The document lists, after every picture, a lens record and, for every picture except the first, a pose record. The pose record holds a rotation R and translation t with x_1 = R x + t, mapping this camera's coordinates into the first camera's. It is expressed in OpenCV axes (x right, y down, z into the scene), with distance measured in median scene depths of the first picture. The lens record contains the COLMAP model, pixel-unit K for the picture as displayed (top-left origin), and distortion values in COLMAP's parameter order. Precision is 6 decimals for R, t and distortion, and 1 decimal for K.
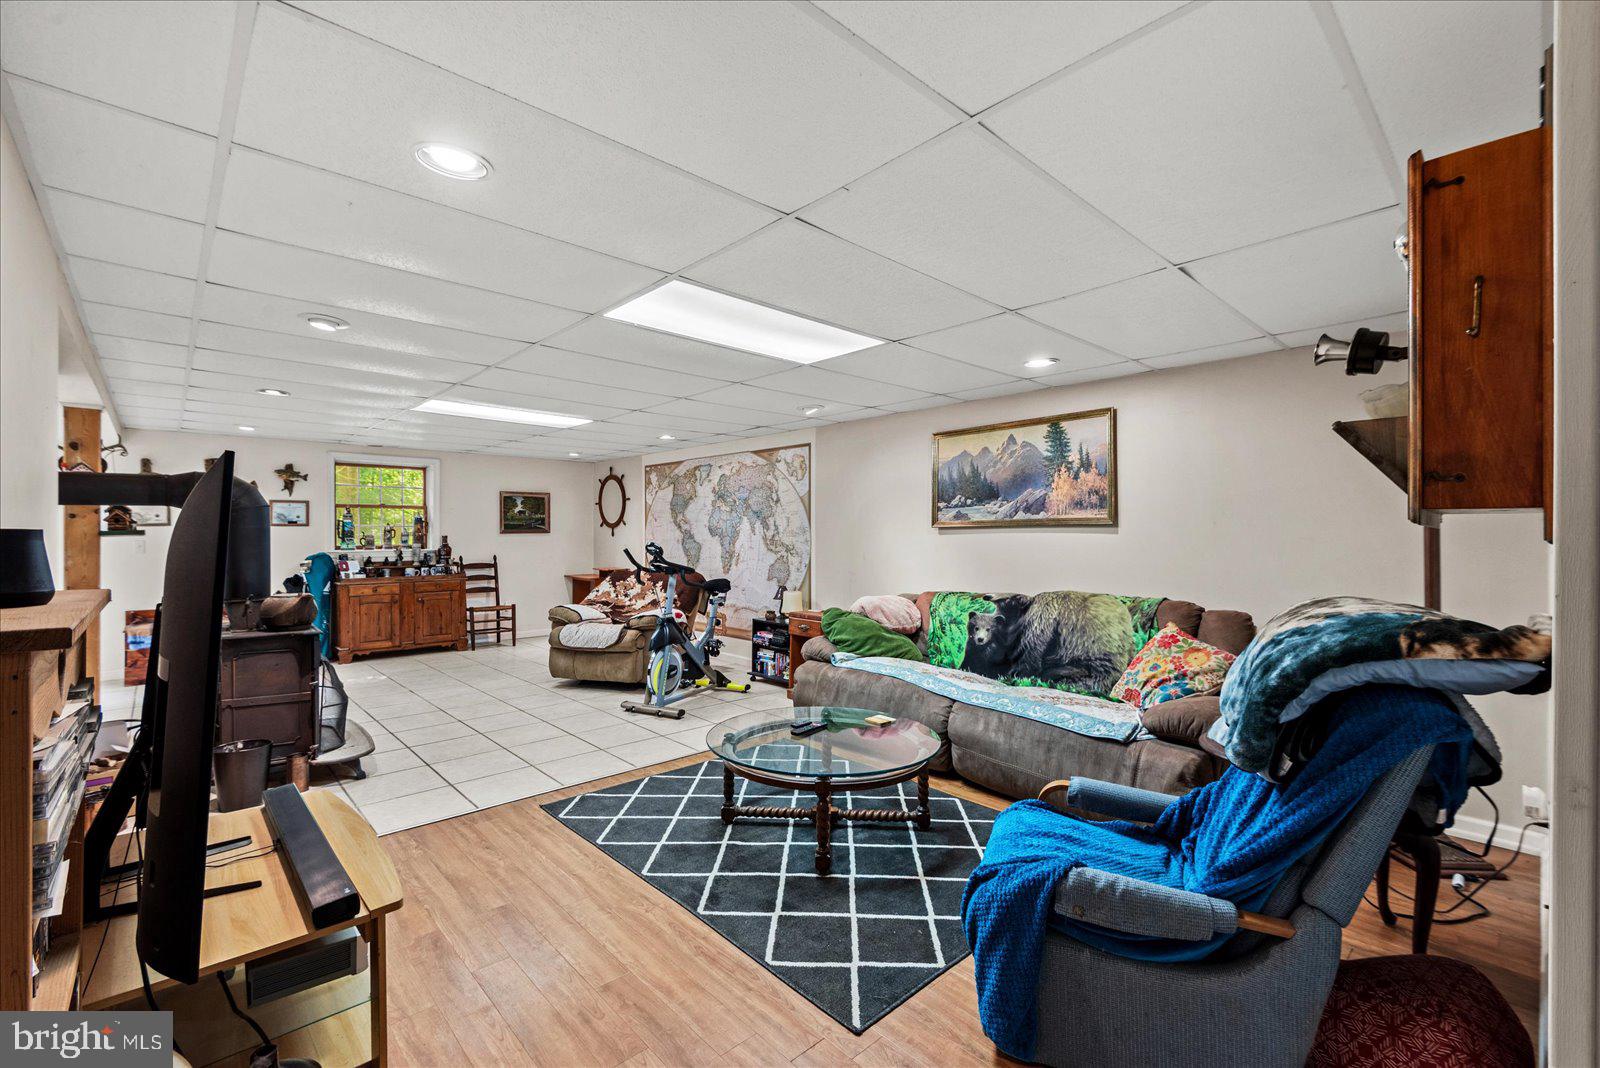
lens RADIAL K [[708.6, 0, 796.9], [0, 708.6, 537.7], [0, 0, 1]] dist [0.019791, -0.001994]
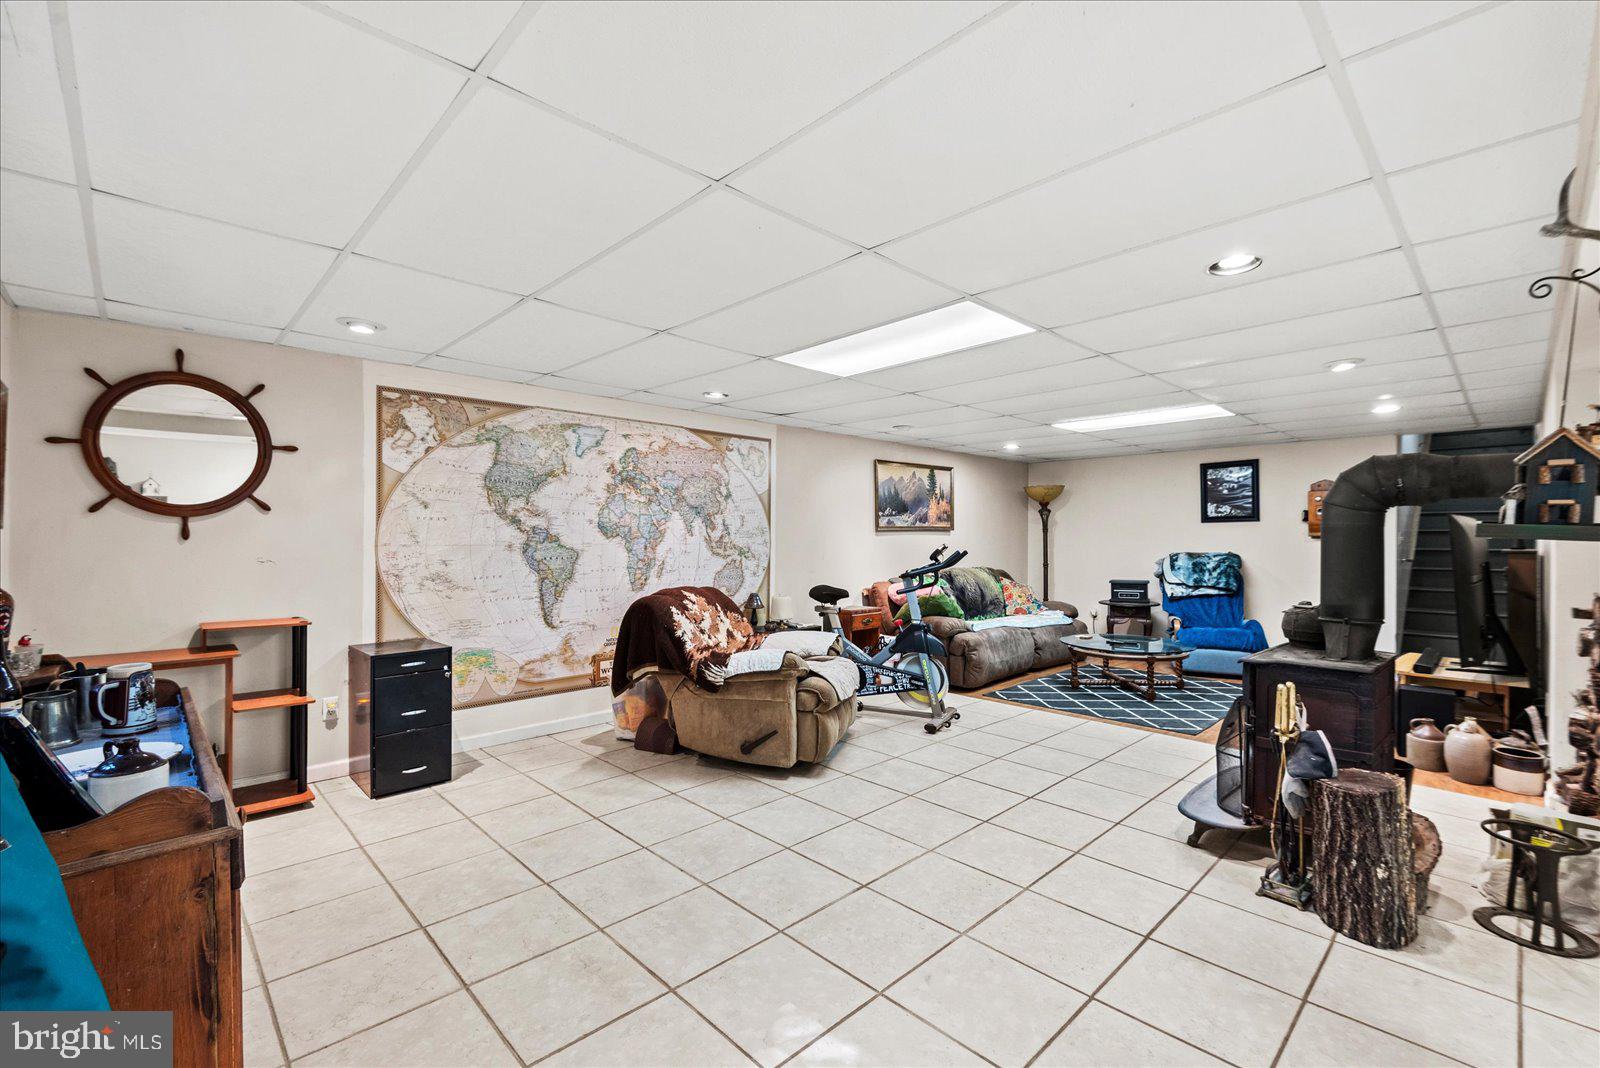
lens RADIAL K [[708.6, 0, 799.0], [0, 708.6, 535.0], [0, 0, 1]] dist [0.019791, -0.001994]
pose [[-0.054782, -0.000250, 0.998498, -0.908006], [0.001338, 0.999999, 0.000324, -0.005297], [-0.998497, 0.001353, -0.054782, 0.987532]]
